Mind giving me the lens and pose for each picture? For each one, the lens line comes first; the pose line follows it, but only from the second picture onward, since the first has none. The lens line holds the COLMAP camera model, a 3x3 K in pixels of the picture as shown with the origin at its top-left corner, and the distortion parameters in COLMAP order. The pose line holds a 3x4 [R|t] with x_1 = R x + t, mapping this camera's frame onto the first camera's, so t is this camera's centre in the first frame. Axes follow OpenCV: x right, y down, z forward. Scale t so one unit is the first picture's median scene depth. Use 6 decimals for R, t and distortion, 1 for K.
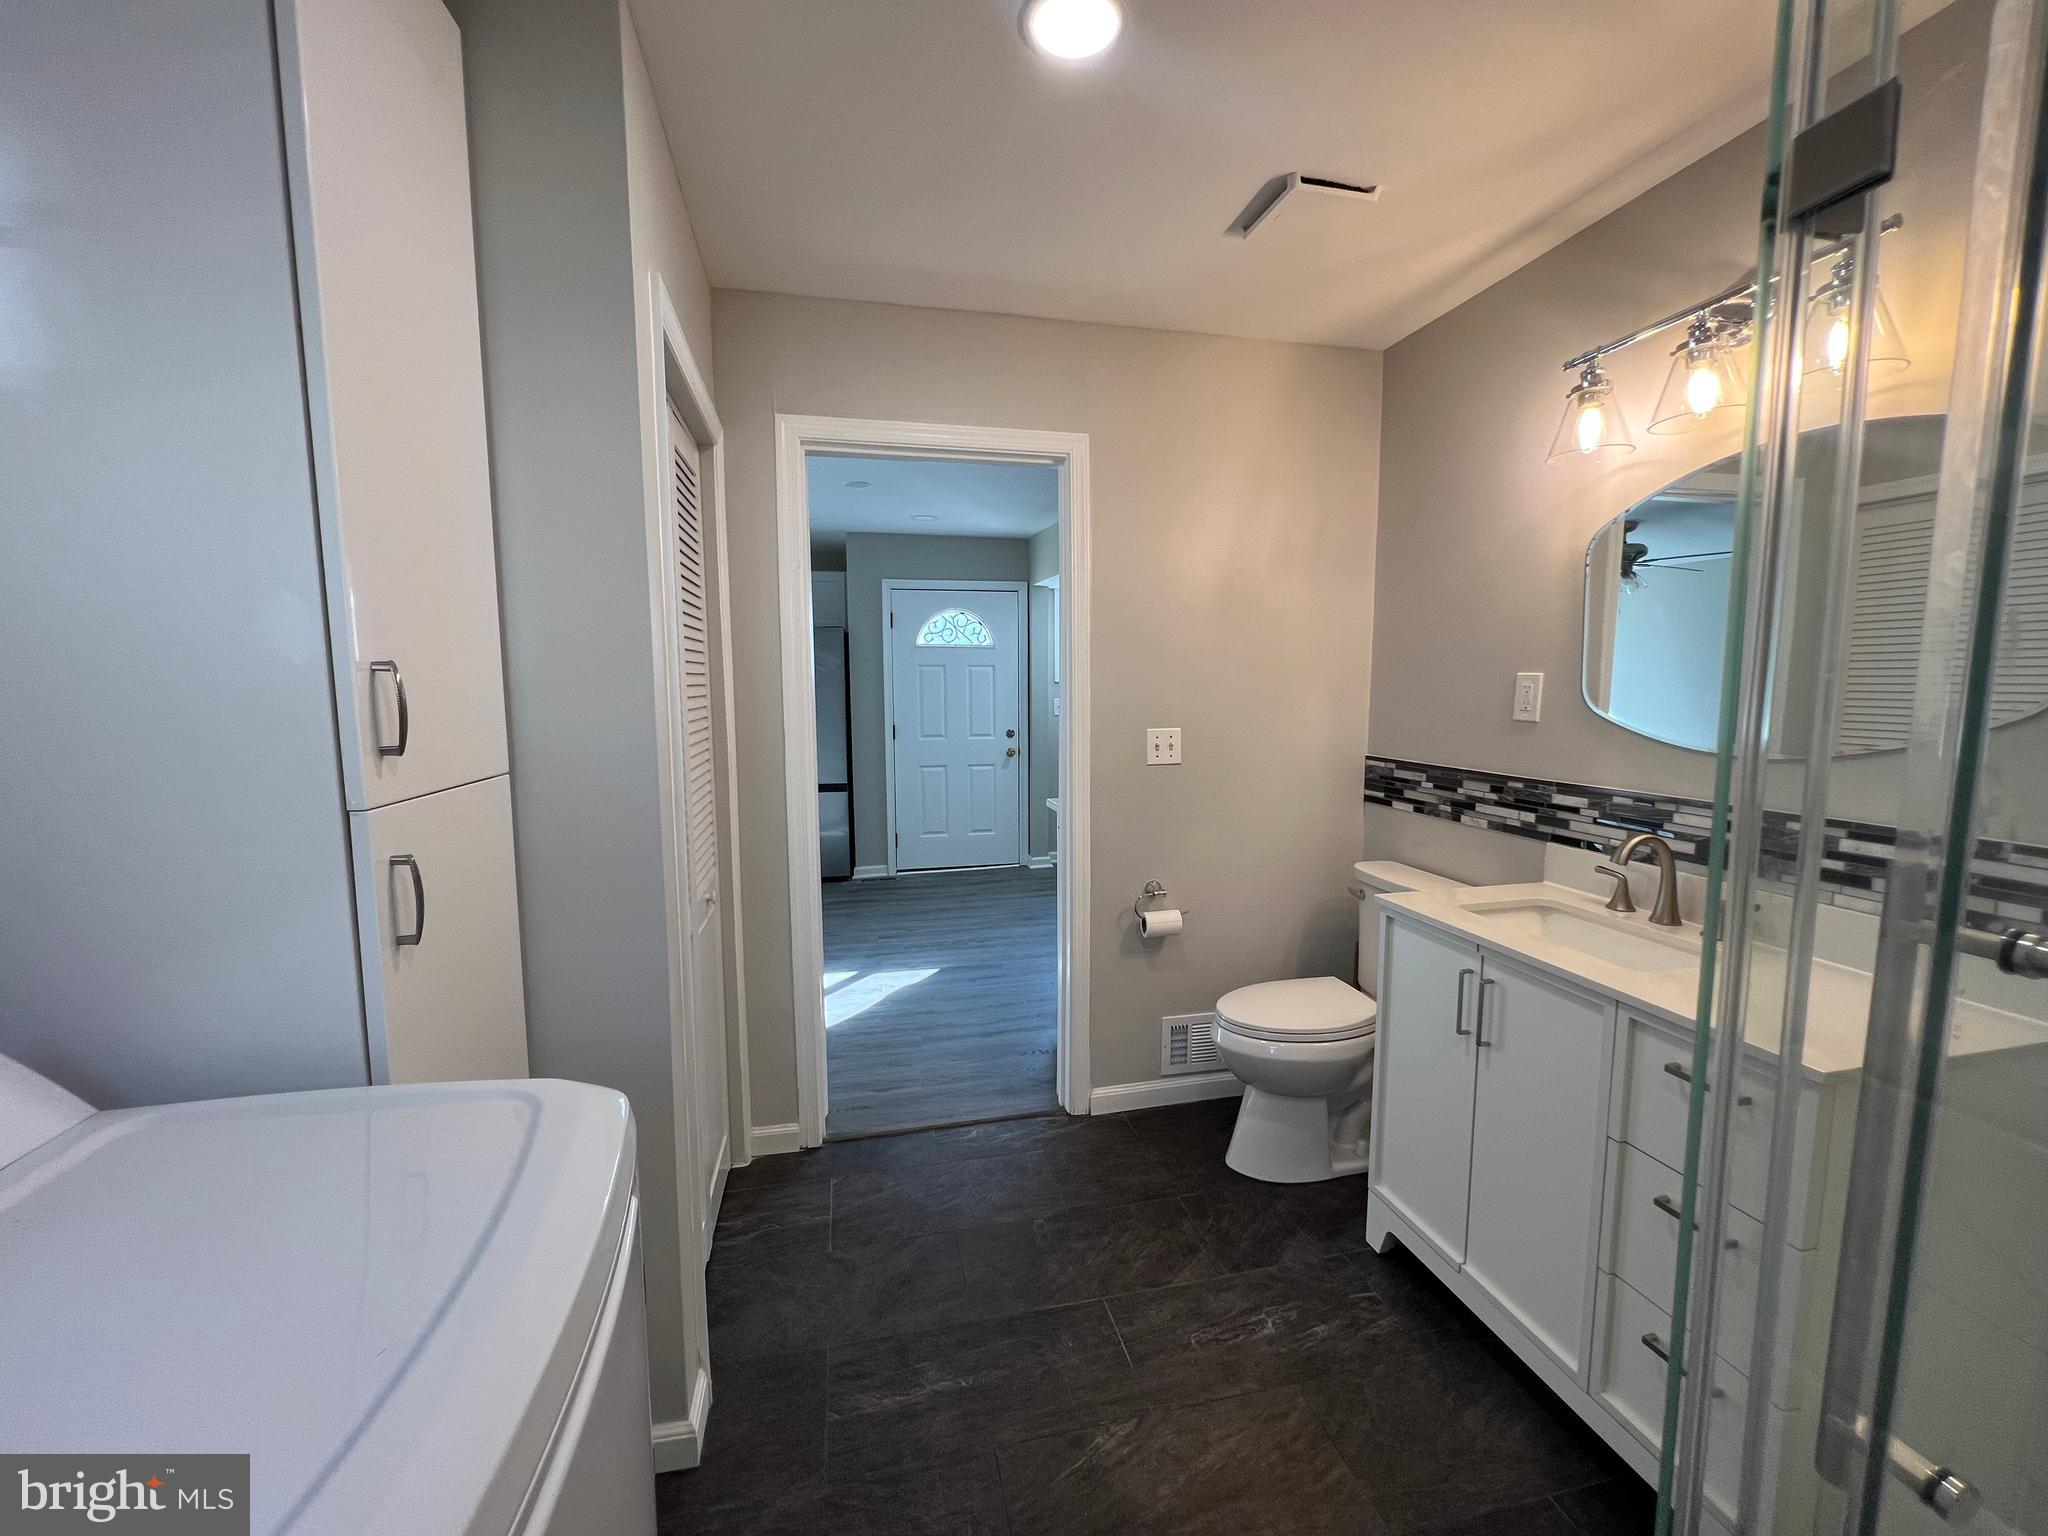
lens RADIAL K [[819.9, 0, 1031.4], [0, 819.9, 765.3], [0, 0, 1]] dist [-0.002743, 0.000661]
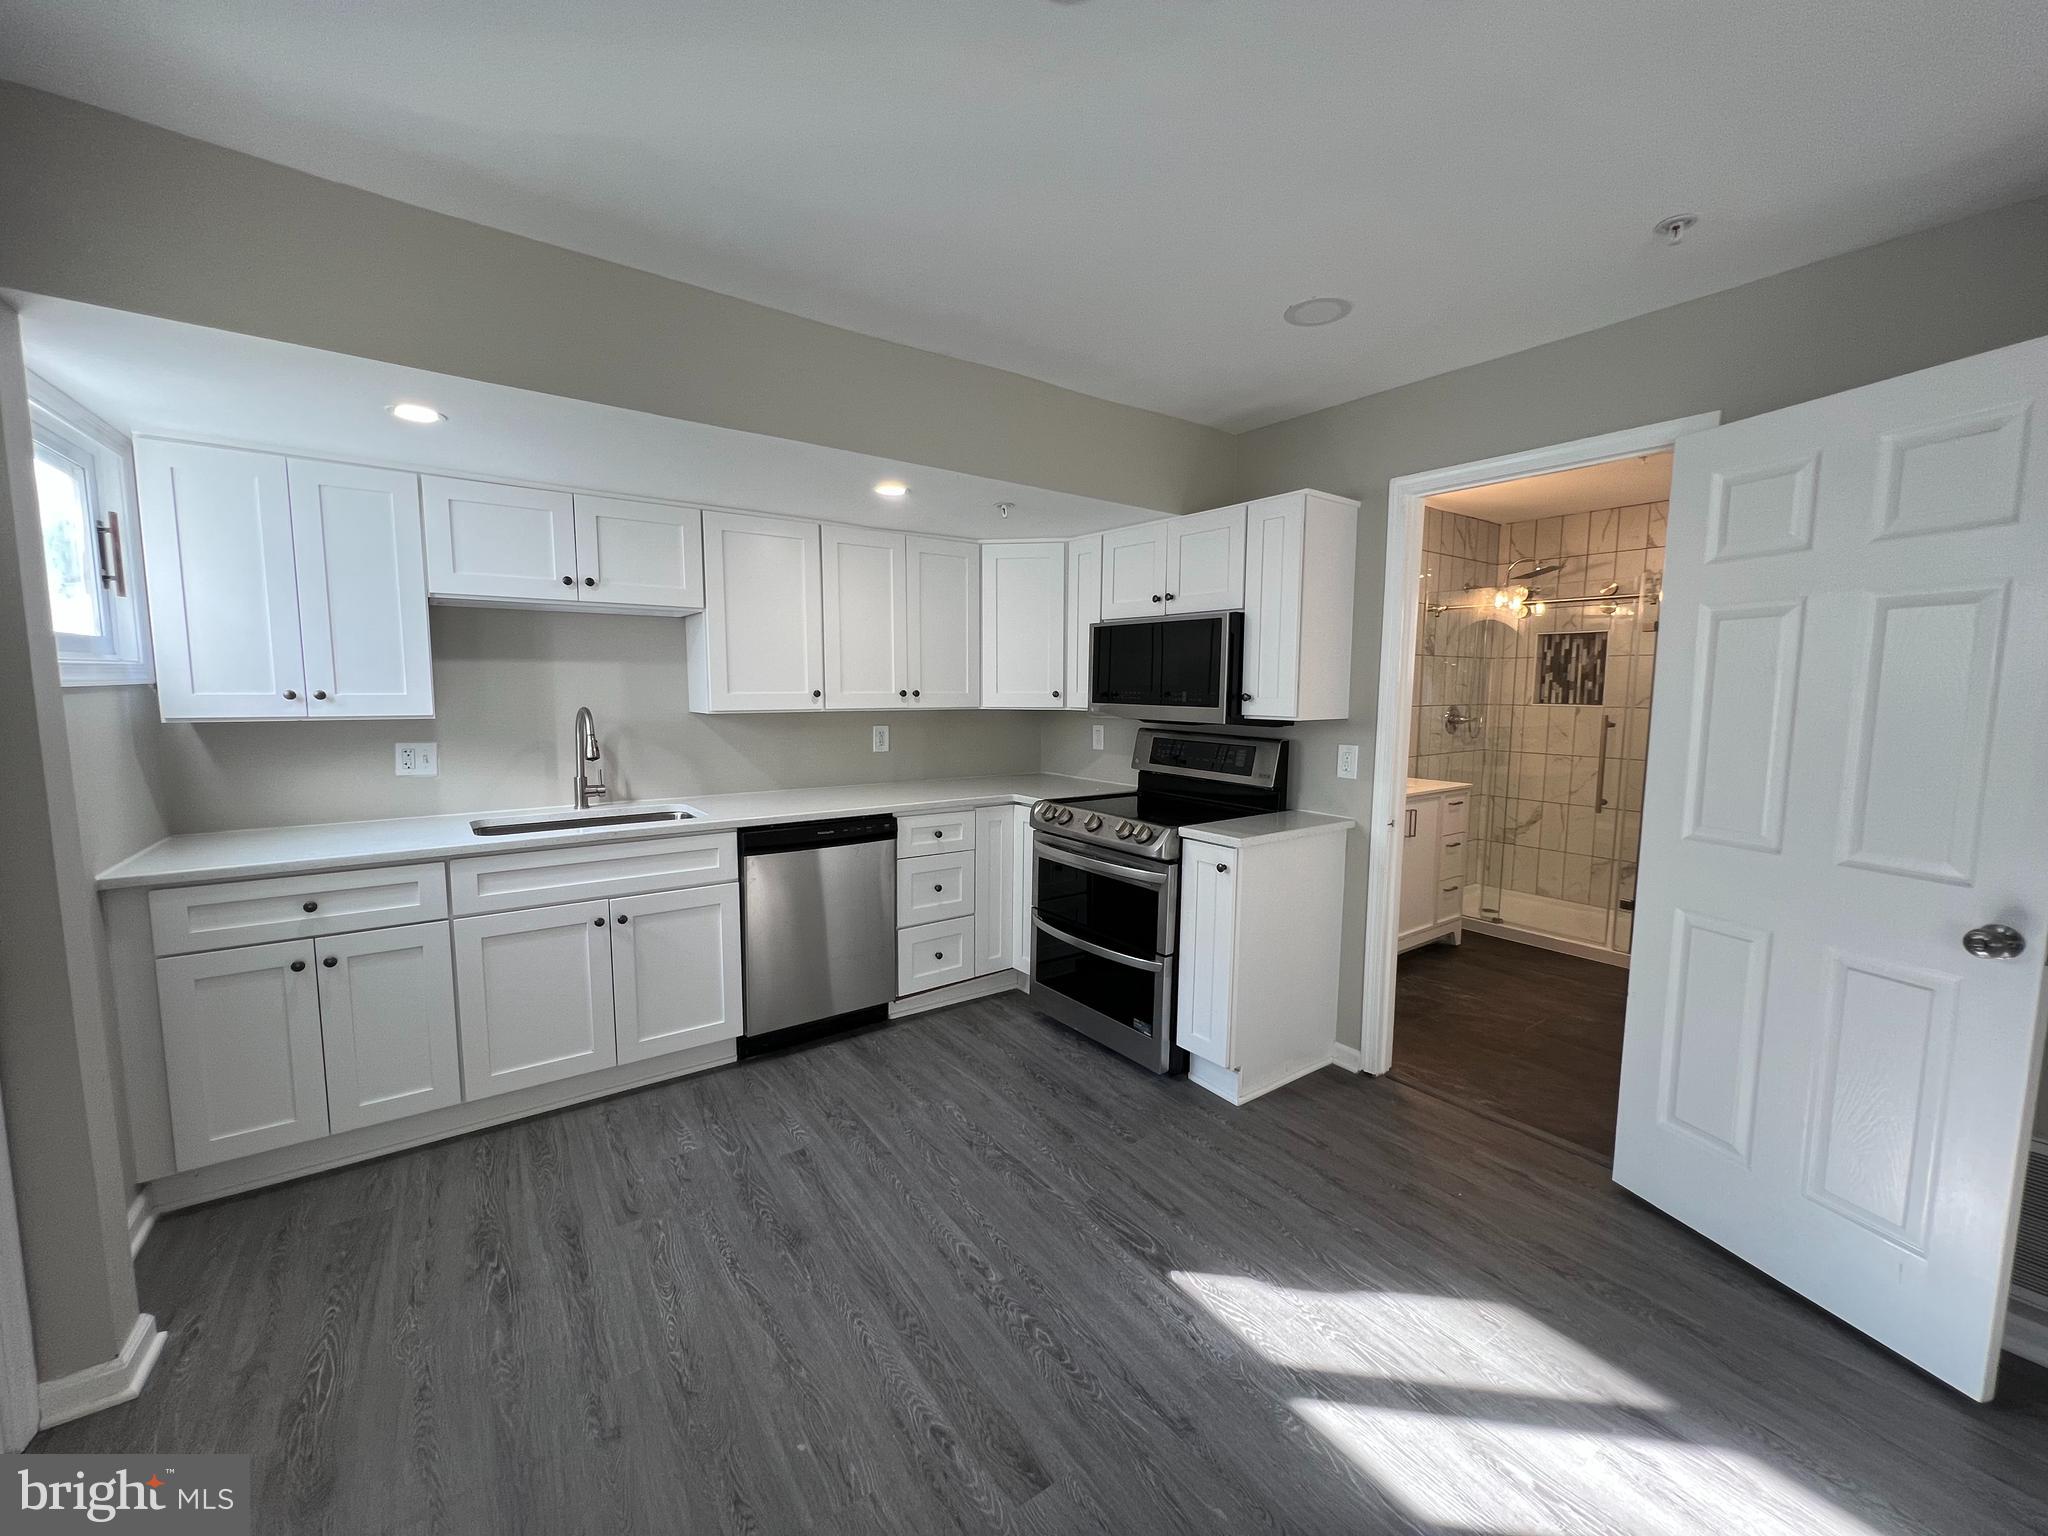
lens RADIAL K [[819.9, 0, 1024.4], [0, 819.9, 764.8], [0, 0, 1]] dist [-0.002743, 0.000661]
pose [[-0.390572, -0.089969, 0.916166, -0.341229], [0.090315, 0.986667, 0.135395, -0.085882], [-0.916132, 0.135625, -0.377238, 0.822718]]
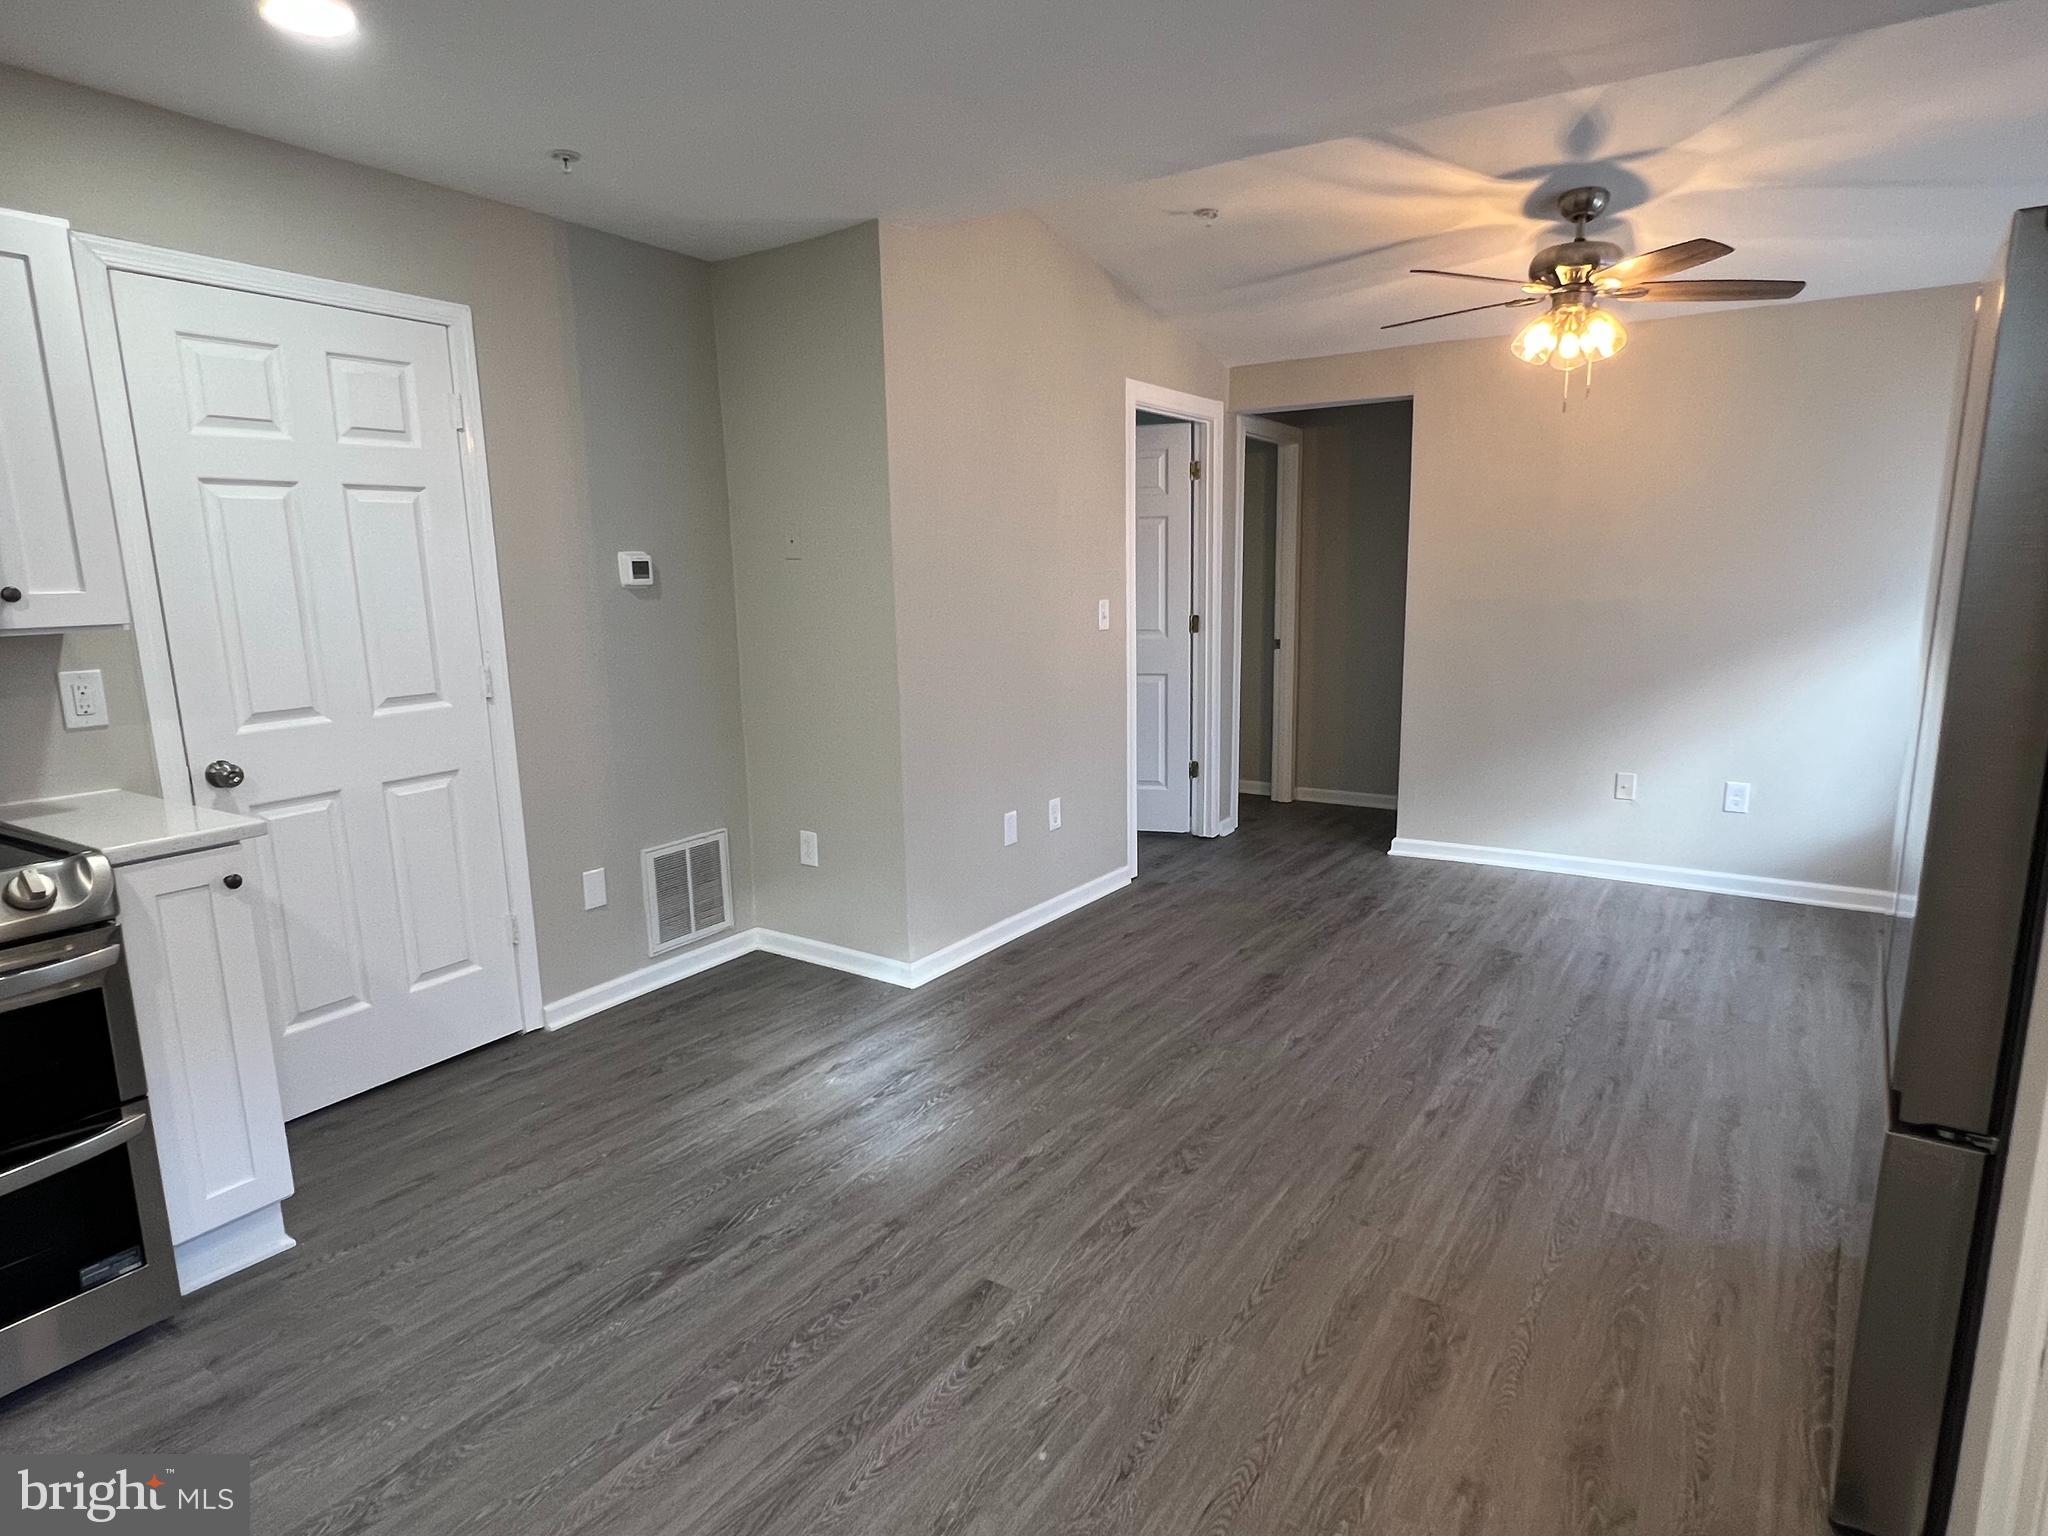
lens RADIAL K [[1129.5, 0, 1021.4], [0, 1129.5, 779.2], [0, 0, 1]] dist [-0.004475, 0.002333]
pose [[-0.714771, 0.144439, -0.684280, 0.081672], [-0.054073, 0.964097, 0.259986, -0.099942], [0.697265, 0.222832, -0.681299, 0.978925]]
